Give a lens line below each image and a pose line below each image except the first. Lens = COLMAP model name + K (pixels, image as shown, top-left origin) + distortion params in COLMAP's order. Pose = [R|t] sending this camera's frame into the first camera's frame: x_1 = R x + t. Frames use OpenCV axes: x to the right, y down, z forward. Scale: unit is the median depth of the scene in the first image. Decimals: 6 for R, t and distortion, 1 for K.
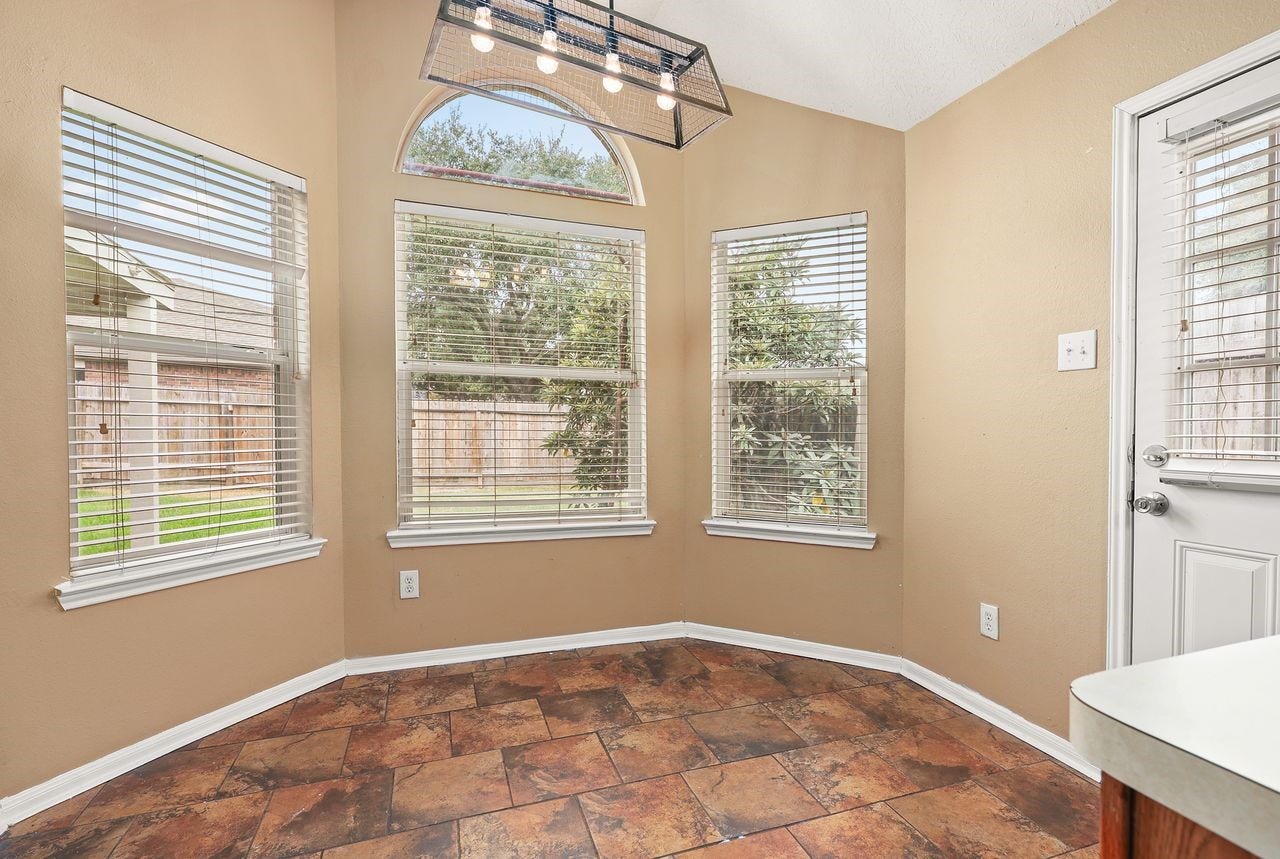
lens RADIAL K [[603.1, 0, 640.6], [0, 603.1, 435.1], [0, 0, 1]] dist [0.001876, 0.000232]
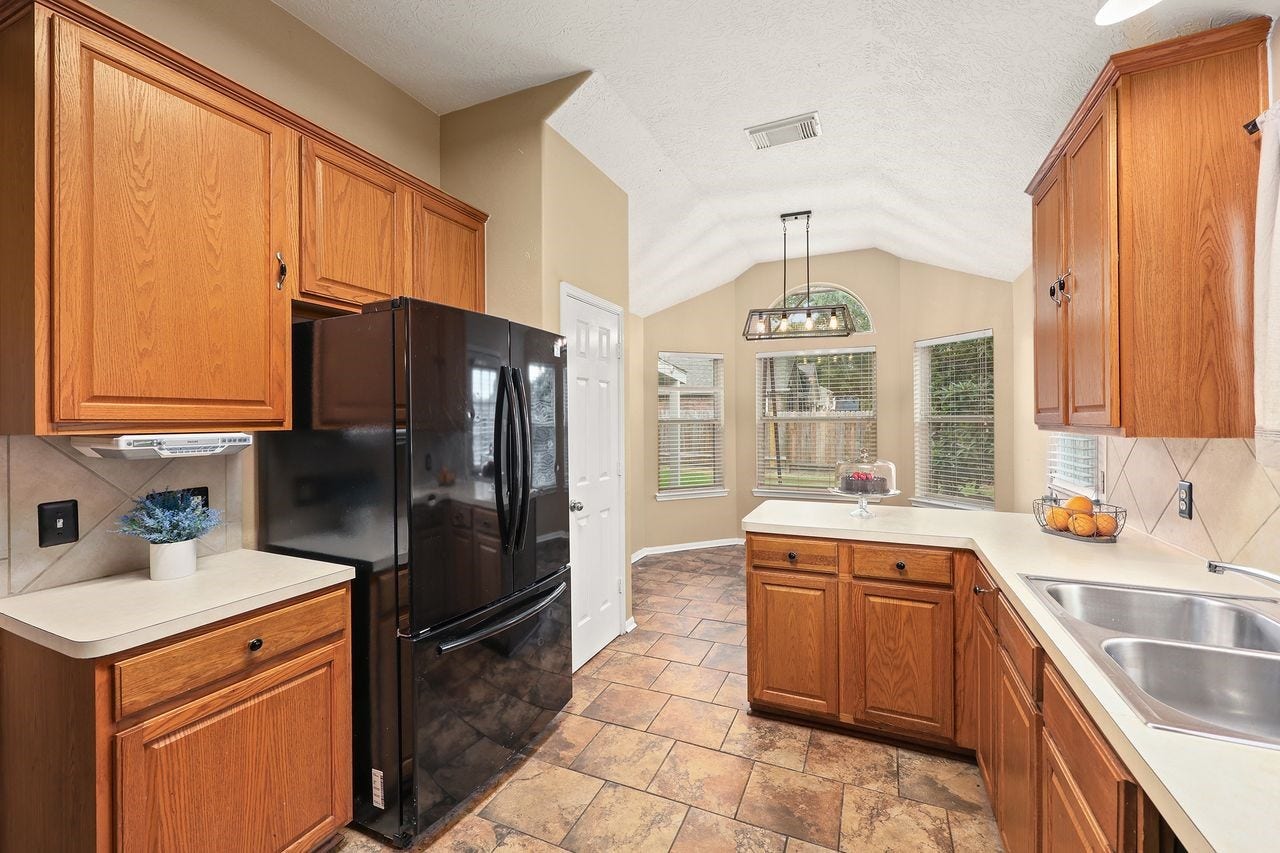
lens RADIAL K [[572.1, 0, 640.0], [0, 572.1, 426.5], [0, 0, 1]] dist [0.000035, -0.000020]
pose [[0.735424, -0.000099, -0.677608, 0.874577], [-0.008635, 0.999917, -0.009518, -0.070172], [0.677553, 0.012851, 0.735362, -1.088968]]
